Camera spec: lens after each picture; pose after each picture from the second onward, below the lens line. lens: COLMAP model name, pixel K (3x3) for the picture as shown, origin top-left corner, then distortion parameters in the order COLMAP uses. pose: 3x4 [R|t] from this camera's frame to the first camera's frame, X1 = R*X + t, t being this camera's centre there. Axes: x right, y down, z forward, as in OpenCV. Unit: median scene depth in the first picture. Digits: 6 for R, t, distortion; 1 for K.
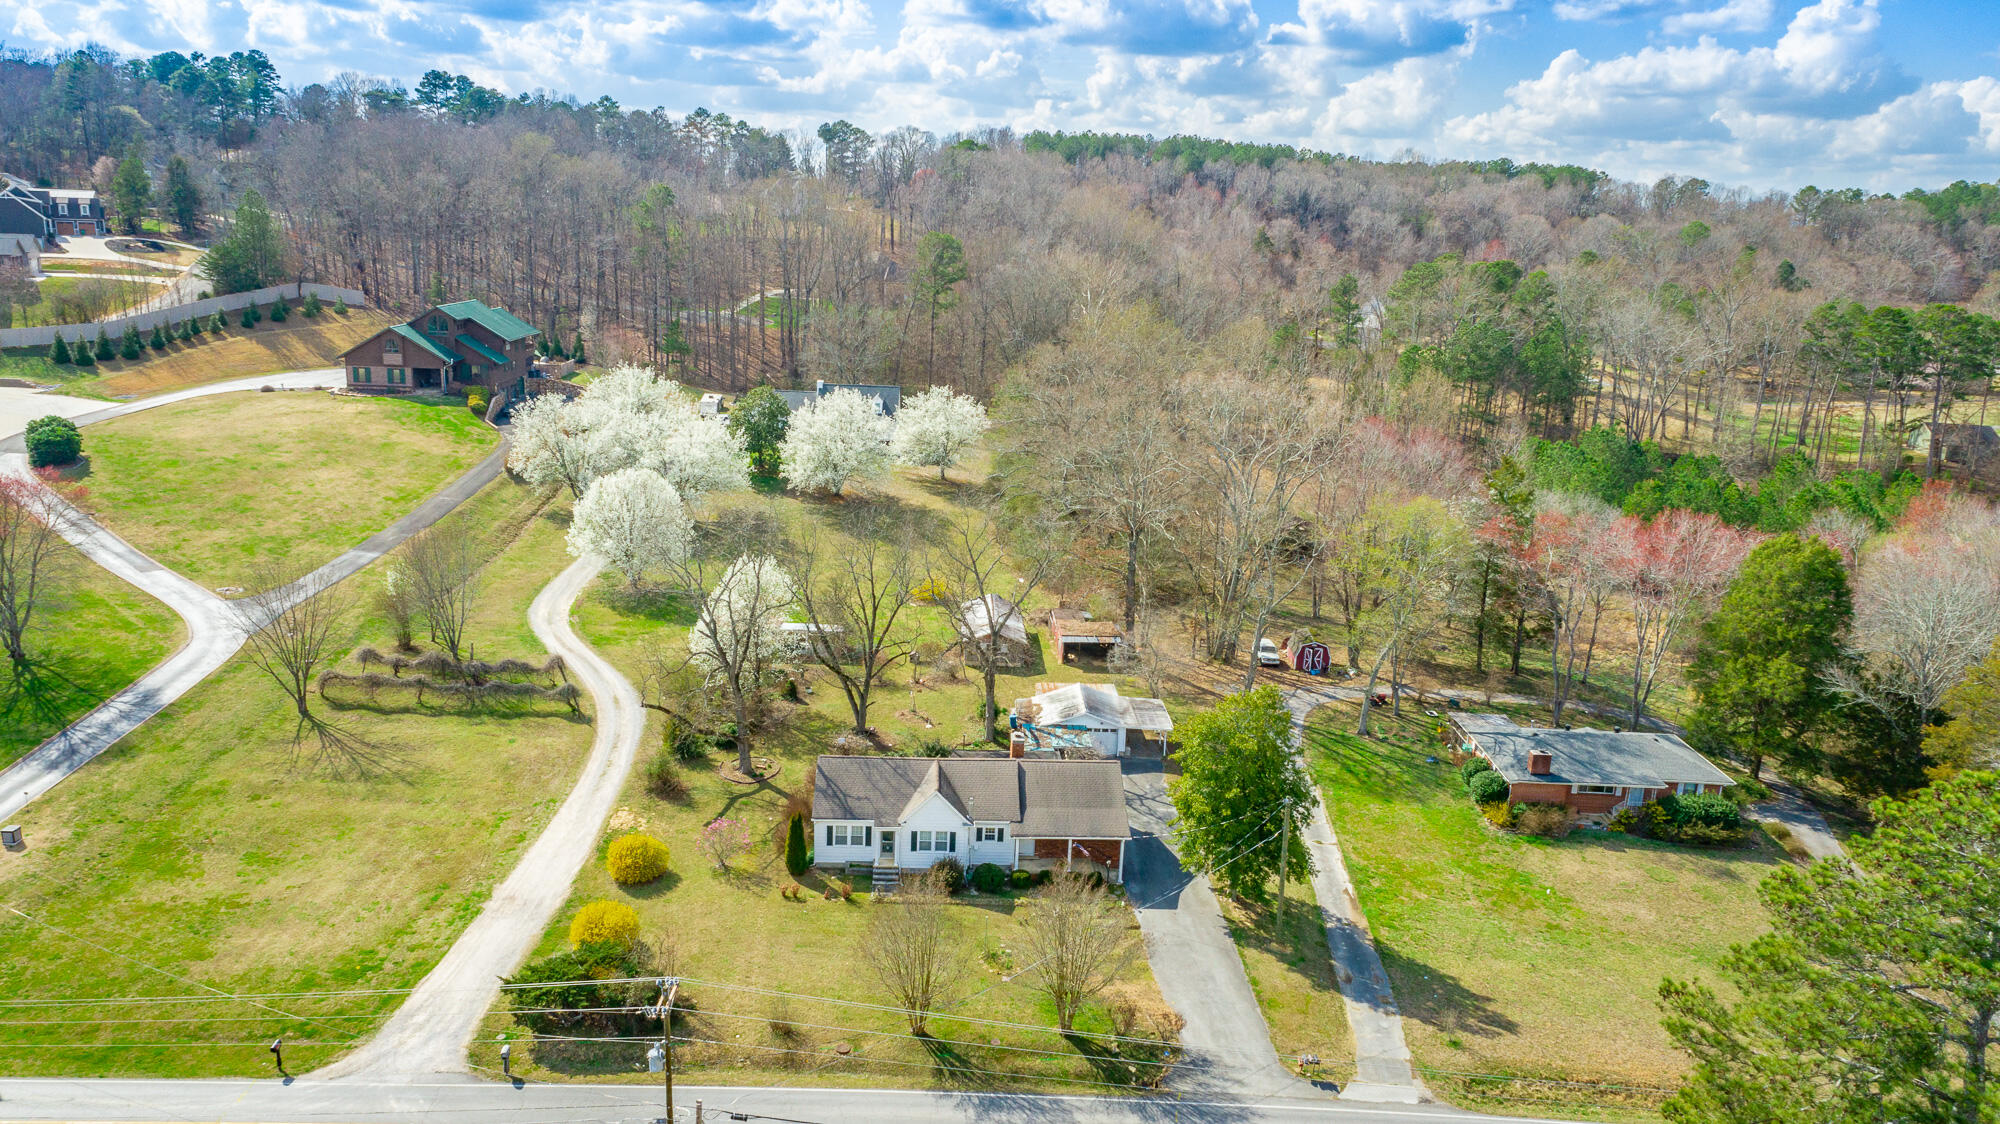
lens RADIAL K [[1364.8, 0, 992.8], [0, 1364.8, 563.8], [0, 0, 1]] dist [-0.005132, 0.004971]
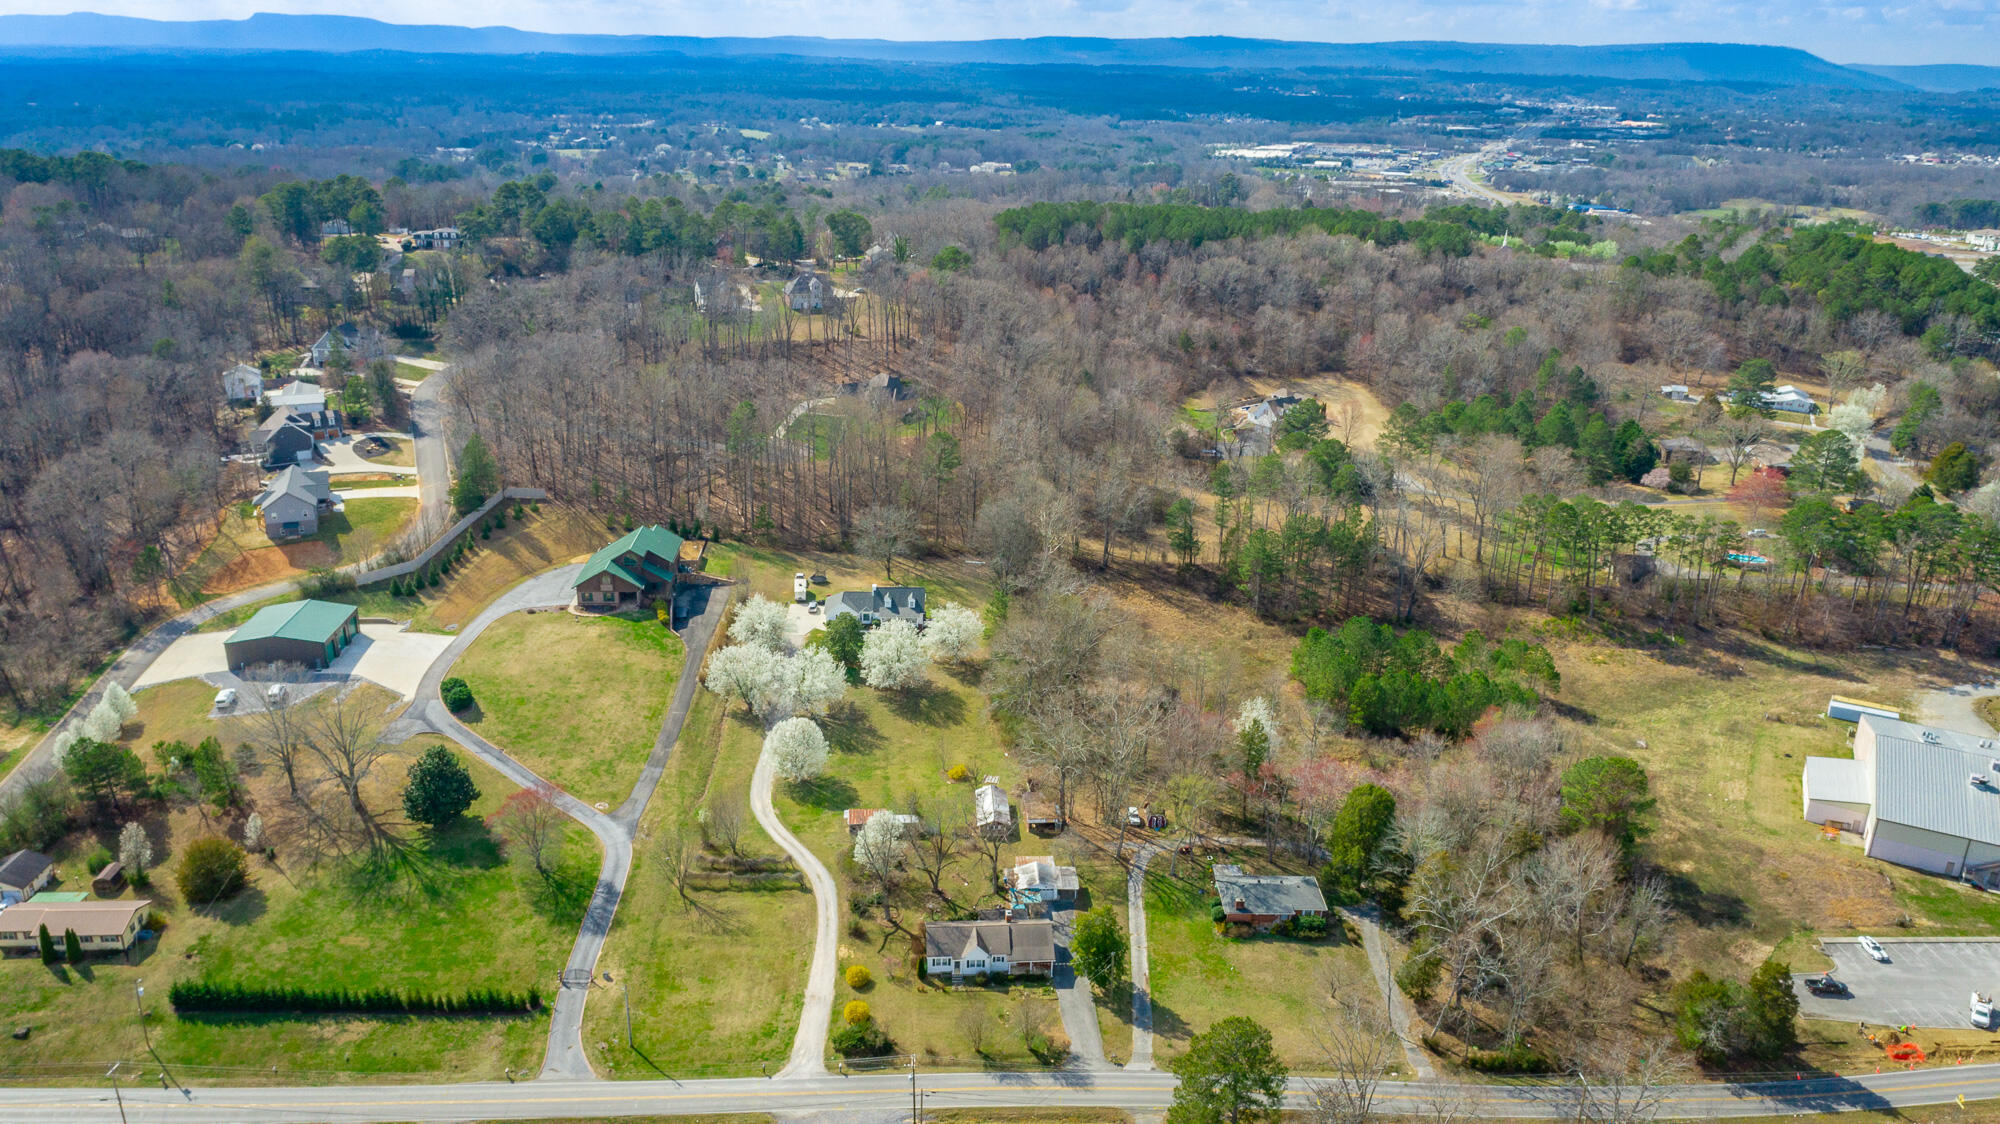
lens RADIAL K [[1404.7, 0, 998.7], [0, 1404.7, 570.2], [0, 0, 1]] dist [-0.008627, 0.006535]
pose [[0.999487, -0.026211, 0.018404, -0.025915], [0.023910, 0.992995, 0.115708, -0.682152], [-0.021308, -0.115208, 0.993113, -1.236361]]
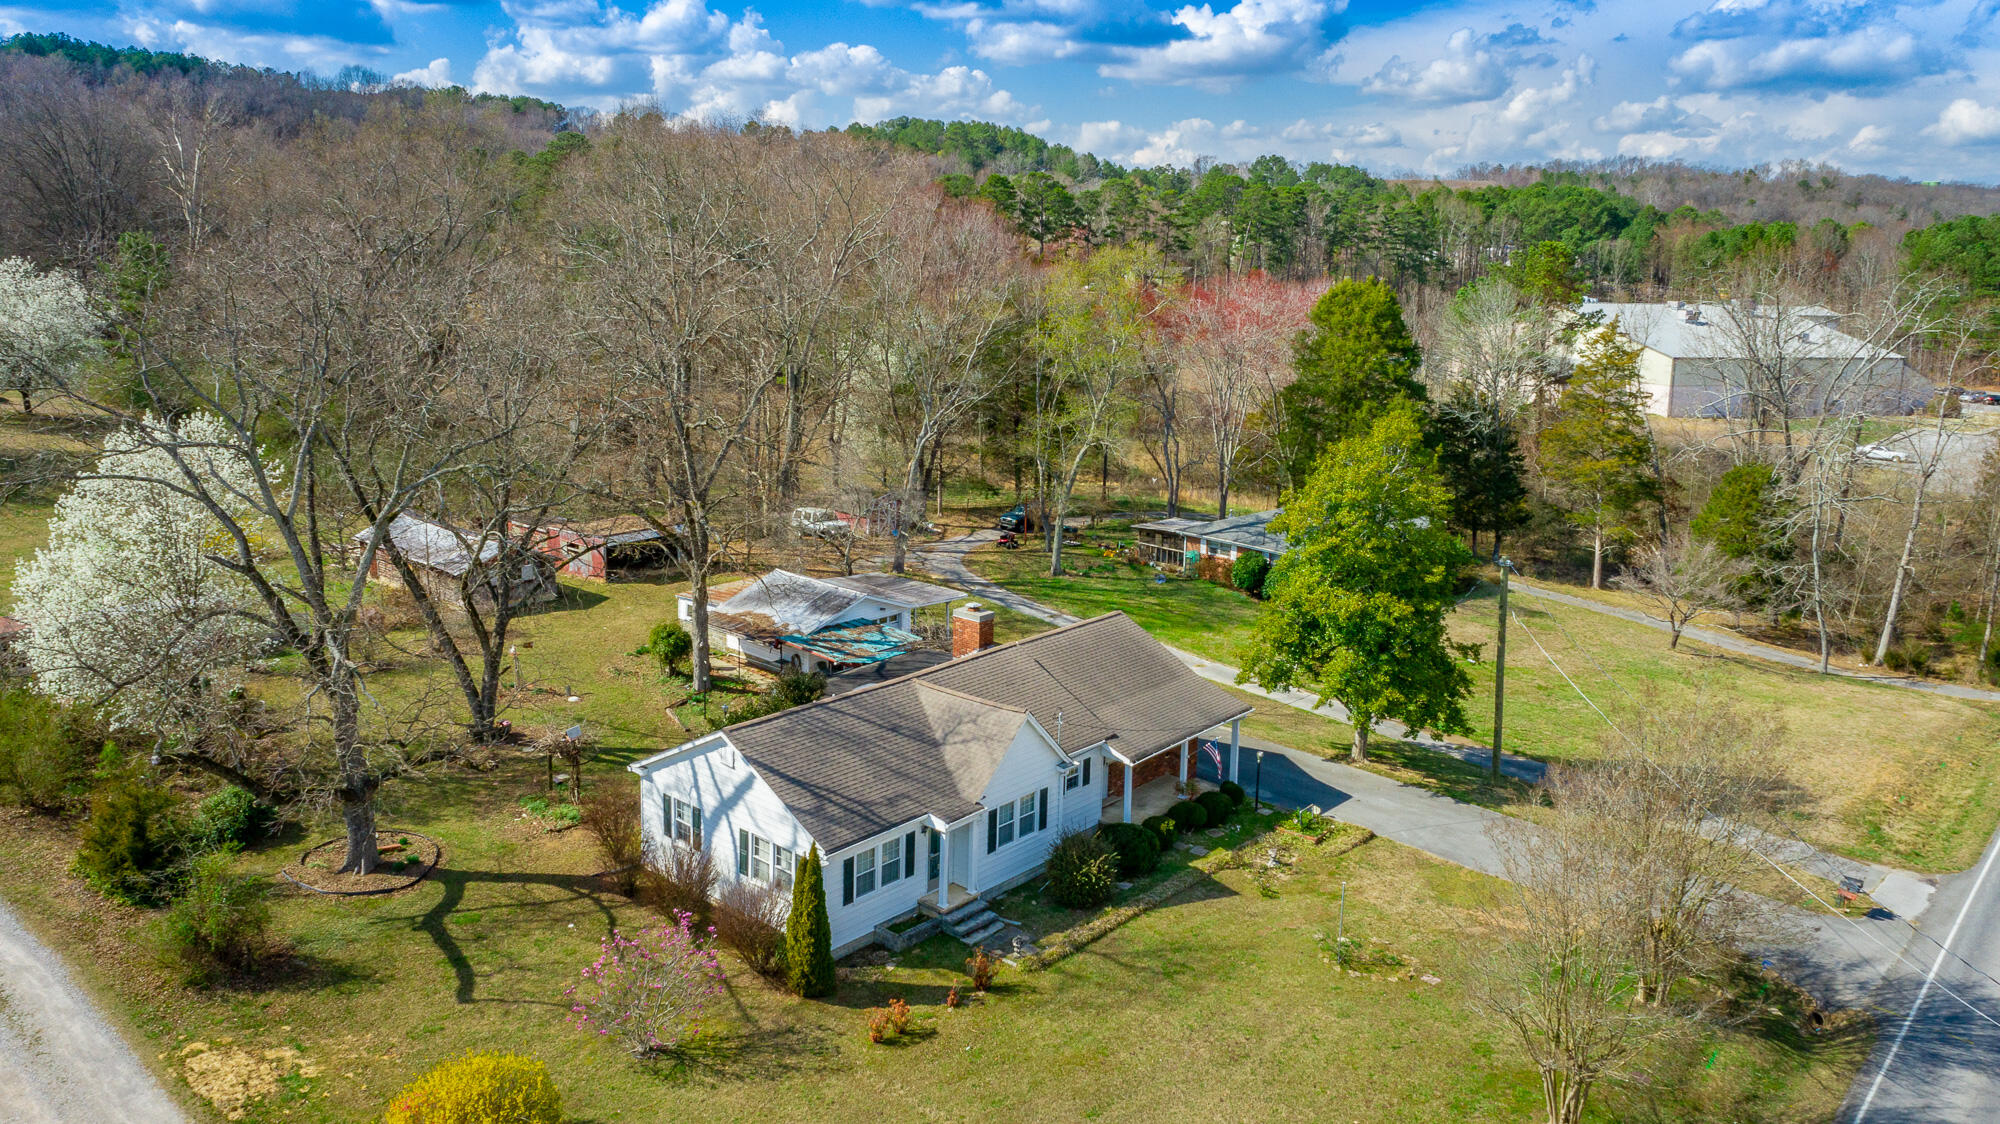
lens RADIAL K [[1406.3, 0, 997.6], [0, 1406.3, 469.9], [0, 0, 1]] dist [-0.003588, 0.000027]
pose [[0.696540, -0.137833, 0.704155, -0.333271], [0.183535, 0.982953, 0.010856, 0.061126], [-0.693648, 0.121675, 0.709963, 0.534869]]
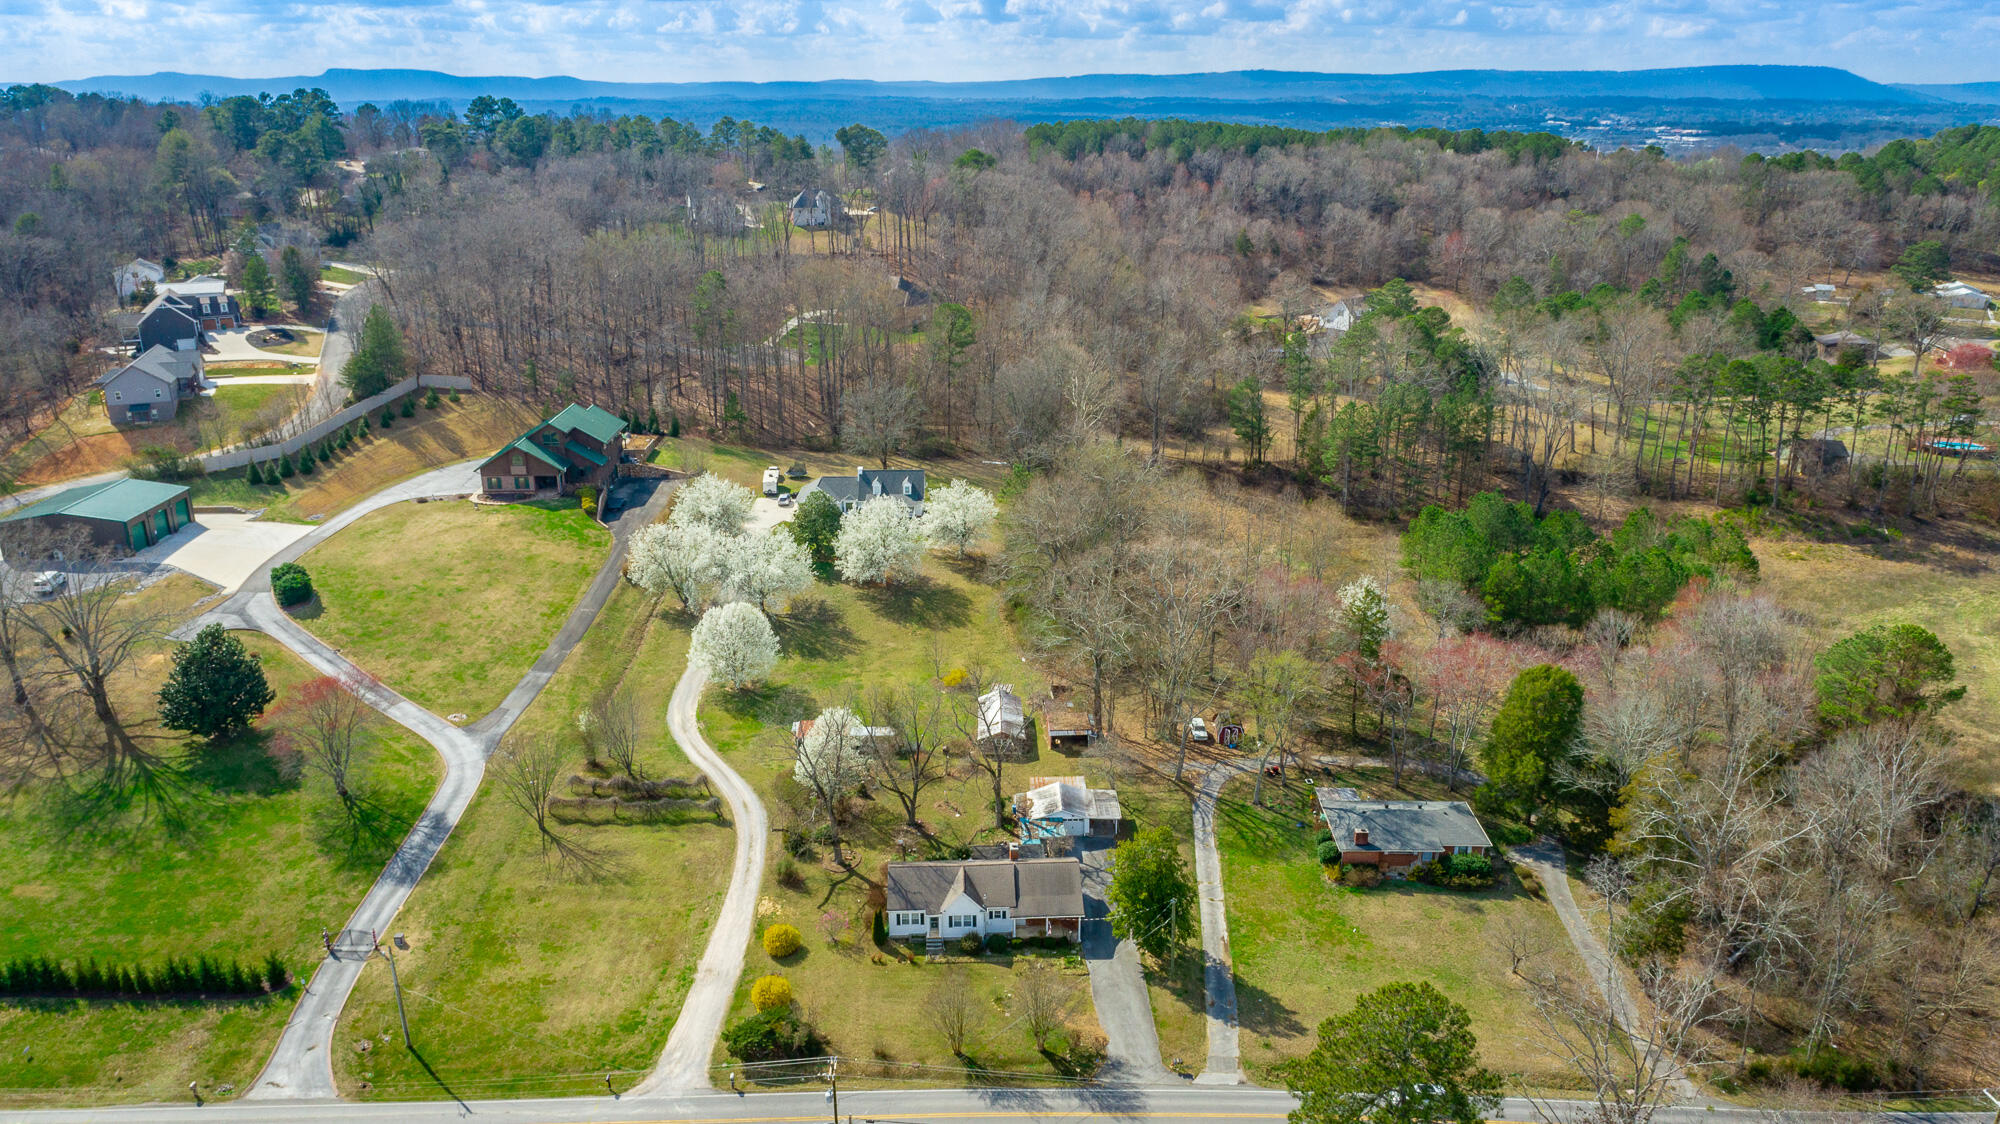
lens RADIAL K [[1369.4, 0, 1007.6], [0, 1369.4, 563.9], [0, 0, 1]] dist [-0.006152, 0.005576]
pose [[0.999202, -0.037958, -0.012471, 0.039246], [0.038890, 0.995553, 0.085801, -0.302772], [0.009159, -0.086217, 0.996234, -0.493463]]
